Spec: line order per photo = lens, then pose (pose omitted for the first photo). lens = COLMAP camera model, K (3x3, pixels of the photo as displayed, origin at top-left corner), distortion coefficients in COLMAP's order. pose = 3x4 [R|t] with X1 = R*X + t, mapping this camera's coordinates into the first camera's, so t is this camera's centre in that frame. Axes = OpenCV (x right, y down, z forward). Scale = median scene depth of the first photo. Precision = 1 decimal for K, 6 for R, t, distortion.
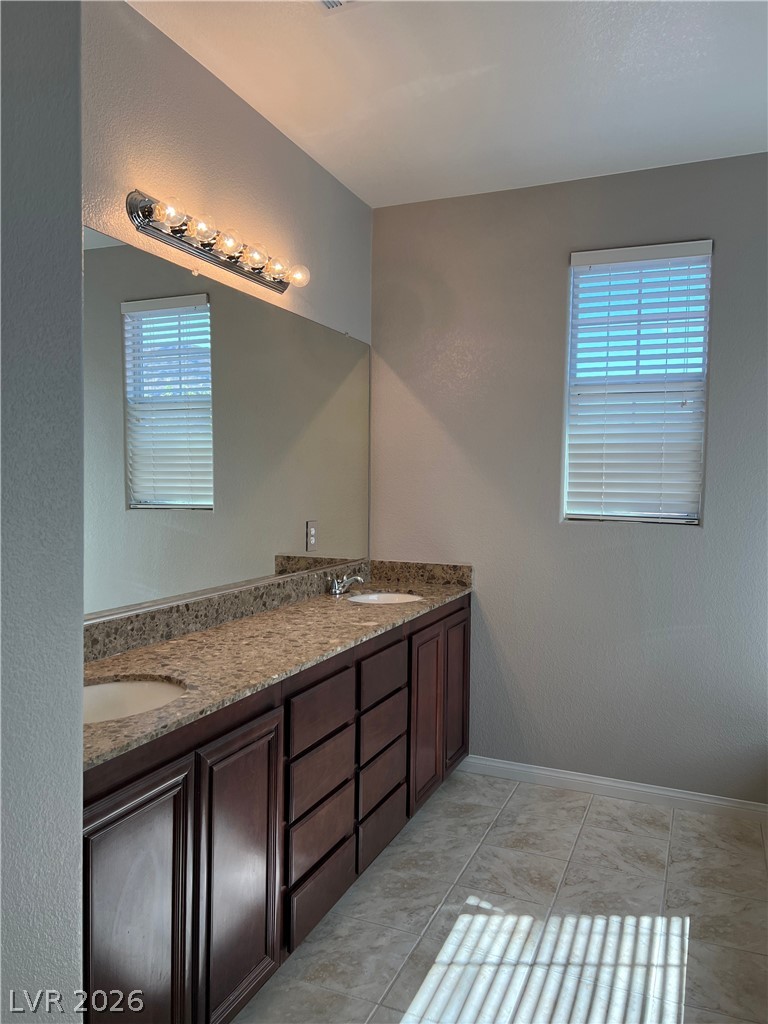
lens RADIAL K [[764.5, 0, 380.2], [0, 764.5, 511.1], [0, 0, 1]] dist [0.028659, -0.037505]
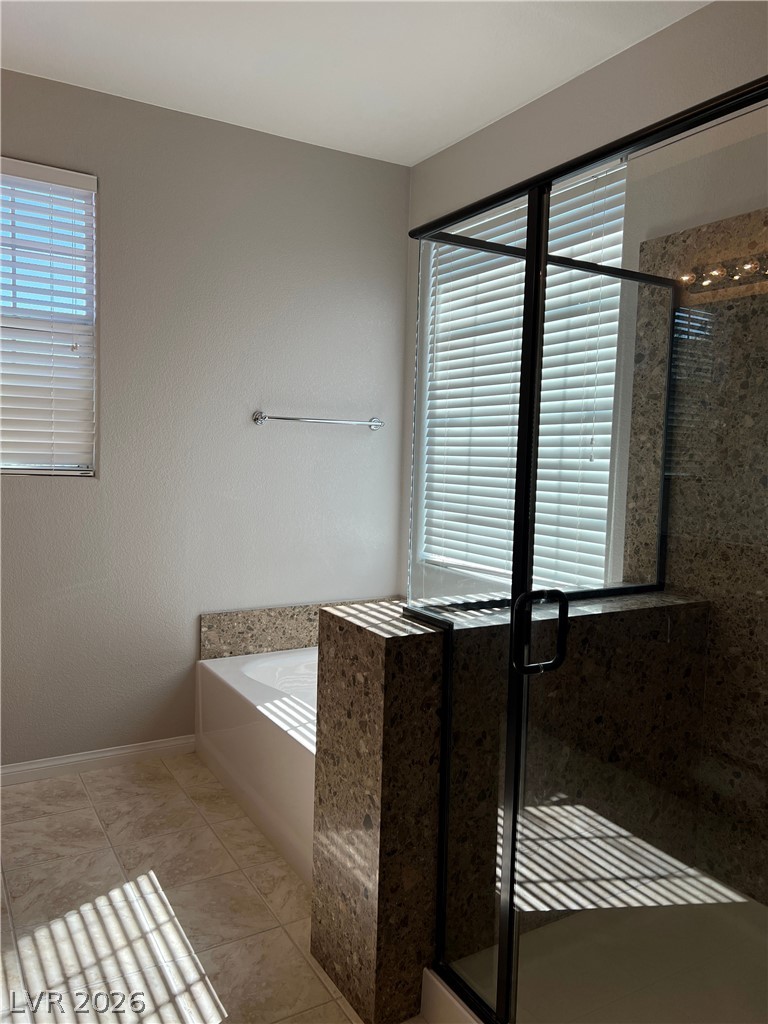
lens RADIAL K [[764.5, 0, 384.2], [0, 764.5, 513.1], [0, 0, 1]] dist [0.028659, -0.037505]
pose [[0.604558, -0.071100, 0.793382, -0.174200], [0.019540, 0.997032, 0.074461, -0.001326], [-0.796322, -0.029513, 0.604153, 0.174045]]
